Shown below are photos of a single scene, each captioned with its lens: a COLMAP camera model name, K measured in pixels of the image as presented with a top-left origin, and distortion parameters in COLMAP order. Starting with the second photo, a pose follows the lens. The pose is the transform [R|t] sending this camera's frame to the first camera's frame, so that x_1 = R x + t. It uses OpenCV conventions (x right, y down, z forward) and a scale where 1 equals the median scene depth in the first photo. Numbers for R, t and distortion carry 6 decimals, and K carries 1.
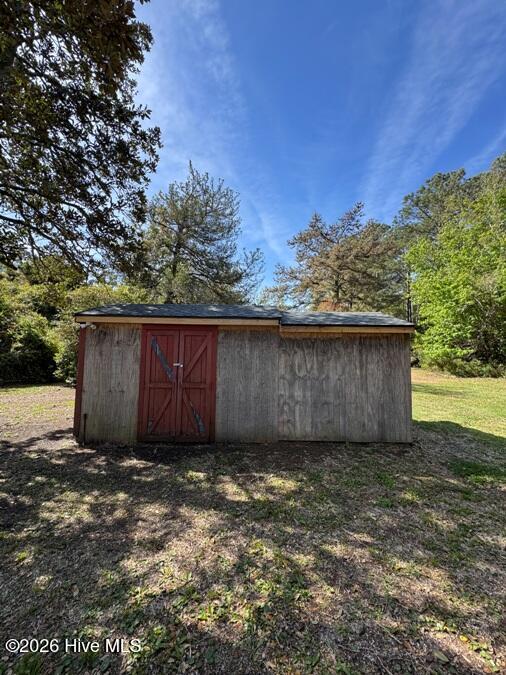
lens RADIAL K [[269.6, 0, 253.1], [0, 269.6, 338.1], [0, 0, 1]] dist [0.001748, 0.000870]
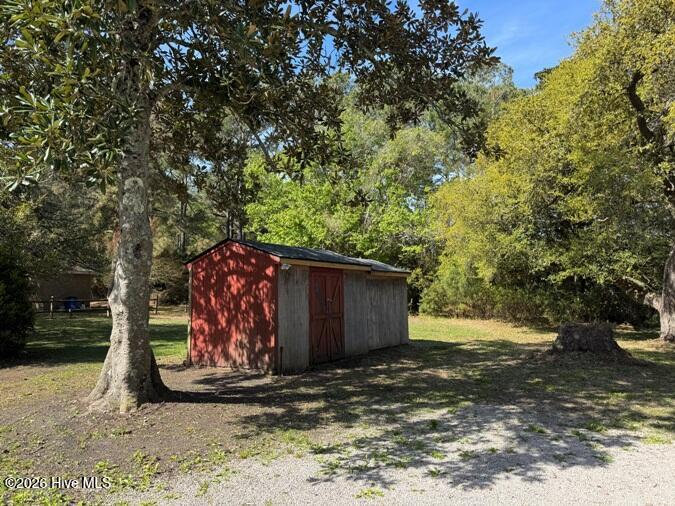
lens RADIAL K [[473.4, 0, 338.1], [0, 473.4, 254.6], [0, 0, 1]] dist [0.076397, -0.077490]
pose [[0.539675, 0.053928, 0.840145, -2.135574], [-0.074903, 0.997064, -0.015886, -0.082106], [-0.838535, -0.054356, 0.542130, -0.229008]]
